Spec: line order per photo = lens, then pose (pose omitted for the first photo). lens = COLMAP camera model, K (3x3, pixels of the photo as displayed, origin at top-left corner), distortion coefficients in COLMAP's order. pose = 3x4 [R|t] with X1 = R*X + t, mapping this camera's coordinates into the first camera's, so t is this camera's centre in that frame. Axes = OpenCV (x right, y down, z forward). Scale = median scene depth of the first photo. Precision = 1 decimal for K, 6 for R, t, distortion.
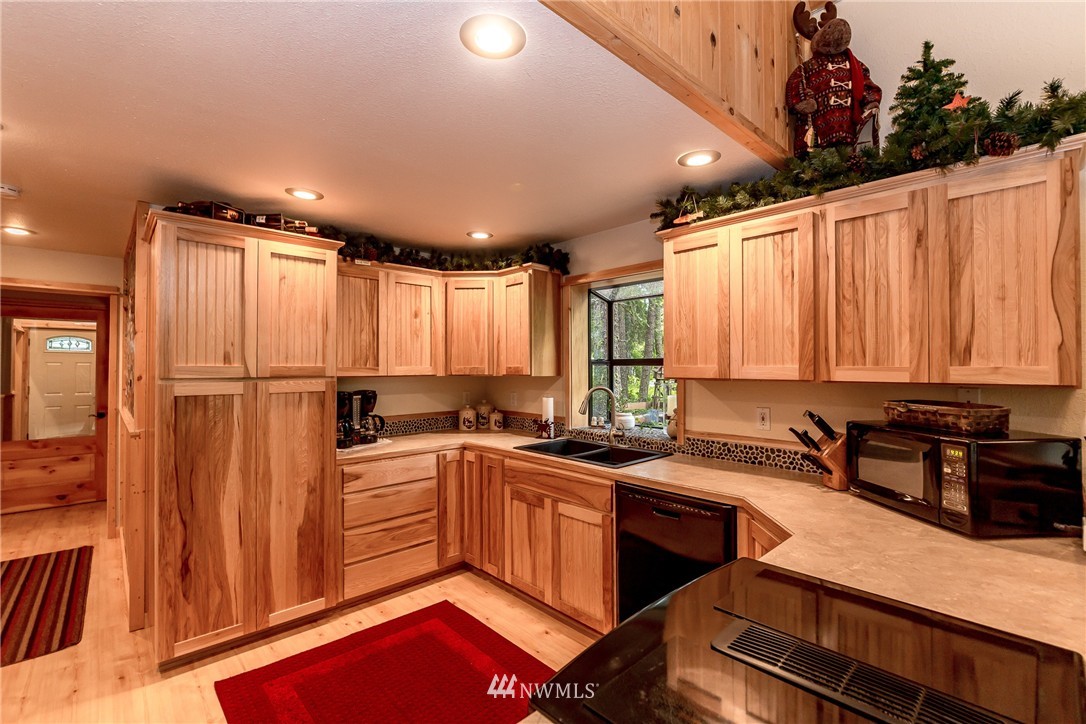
lens RADIAL K [[468.3, 0, 546.6], [0, 468.3, 360.3], [0, 0, 1]] dist [-0.004729, -0.000094]
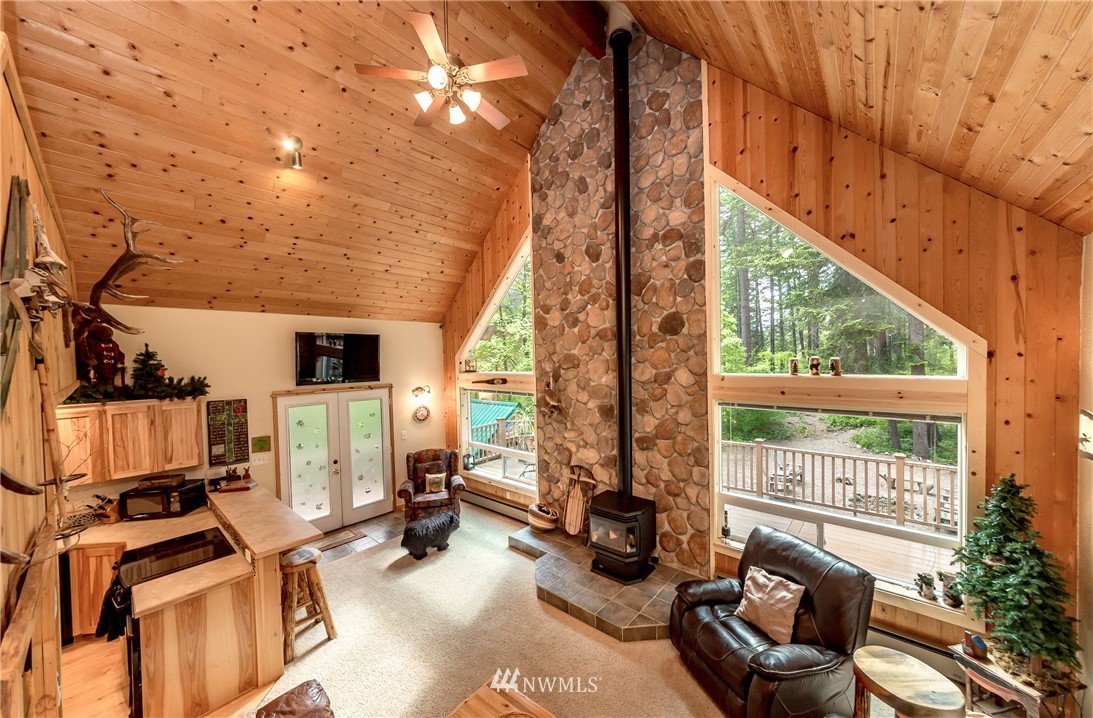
lens RADIAL K [[380.3, 0, 552.5], [0, 380.3, 360.2], [0, 0, 1]] dist [0.003099, 0.000149]
pose [[-0.106960, -0.012399, 0.994186, -1.772570], [0.017290, 0.999748, 0.014329, -0.625219], [-0.994113, 0.018722, -0.106719, -1.193819]]
